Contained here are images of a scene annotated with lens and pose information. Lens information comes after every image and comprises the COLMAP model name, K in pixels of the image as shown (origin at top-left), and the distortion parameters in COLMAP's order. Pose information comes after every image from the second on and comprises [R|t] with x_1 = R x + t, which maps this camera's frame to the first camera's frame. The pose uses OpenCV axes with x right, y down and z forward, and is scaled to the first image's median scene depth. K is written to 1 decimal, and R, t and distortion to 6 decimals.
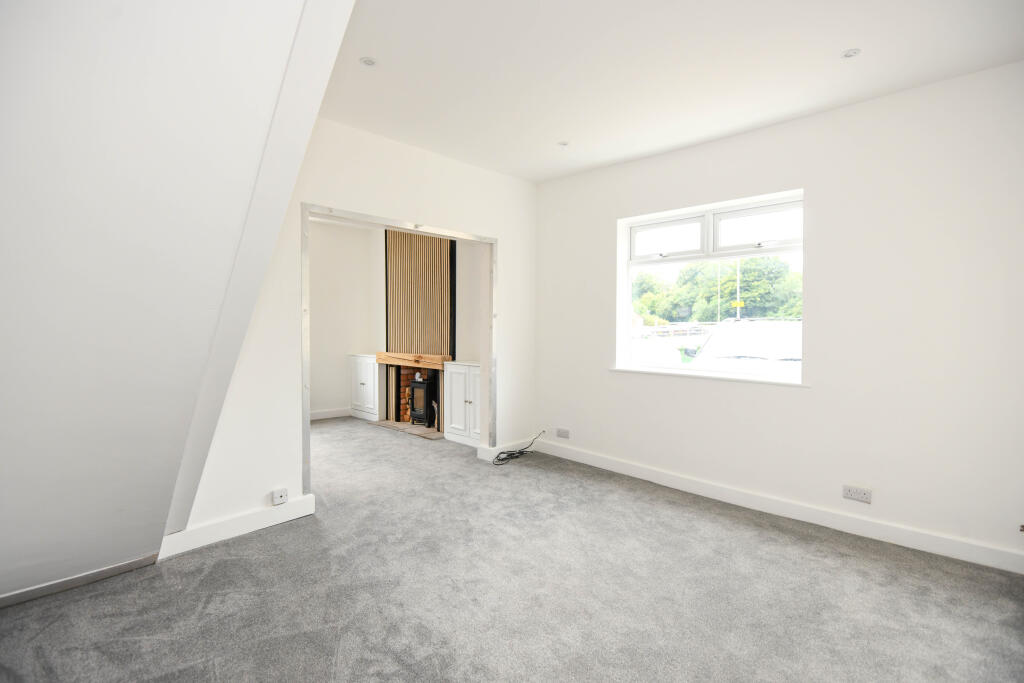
lens RADIAL K [[466.9, 0, 508.3], [0, 466.9, 334.7], [0, 0, 1]] dist [-0.000562, -0.000197]
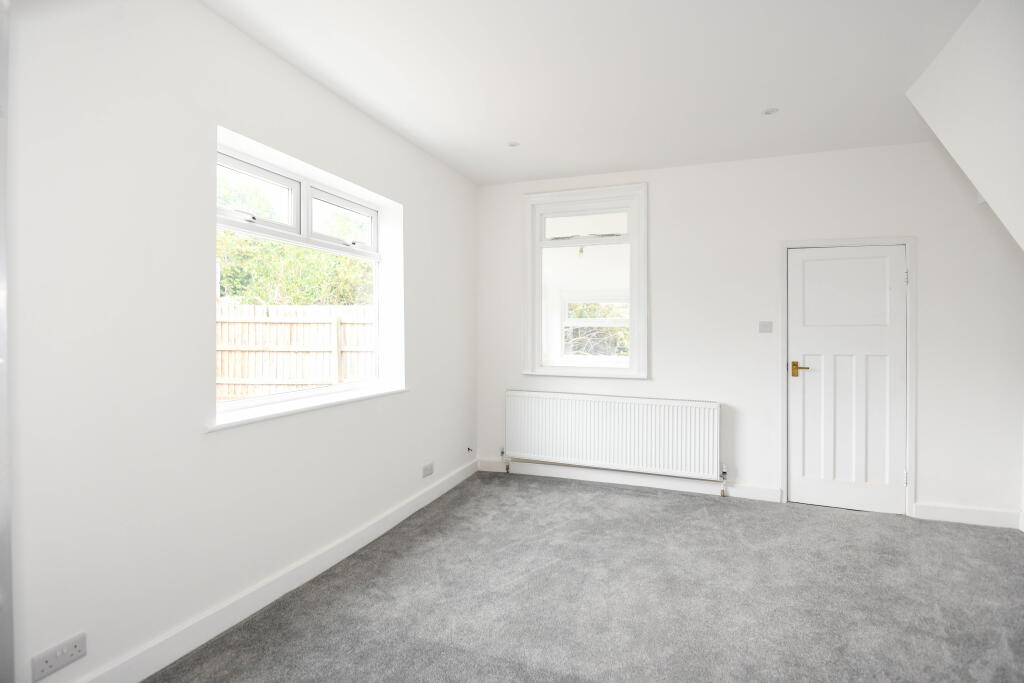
lens RADIAL K [[466.9, 0, 508.3], [0, 466.9, 334.7], [0, 0, 1]] dist [-0.000562, -0.000197]
pose [[-0.379151, -0.010491, 0.925275, -0.466815], [0.012150, 0.999793, 0.016314, -0.034183], [-0.925255, 0.017427, -0.378945, 1.233140]]
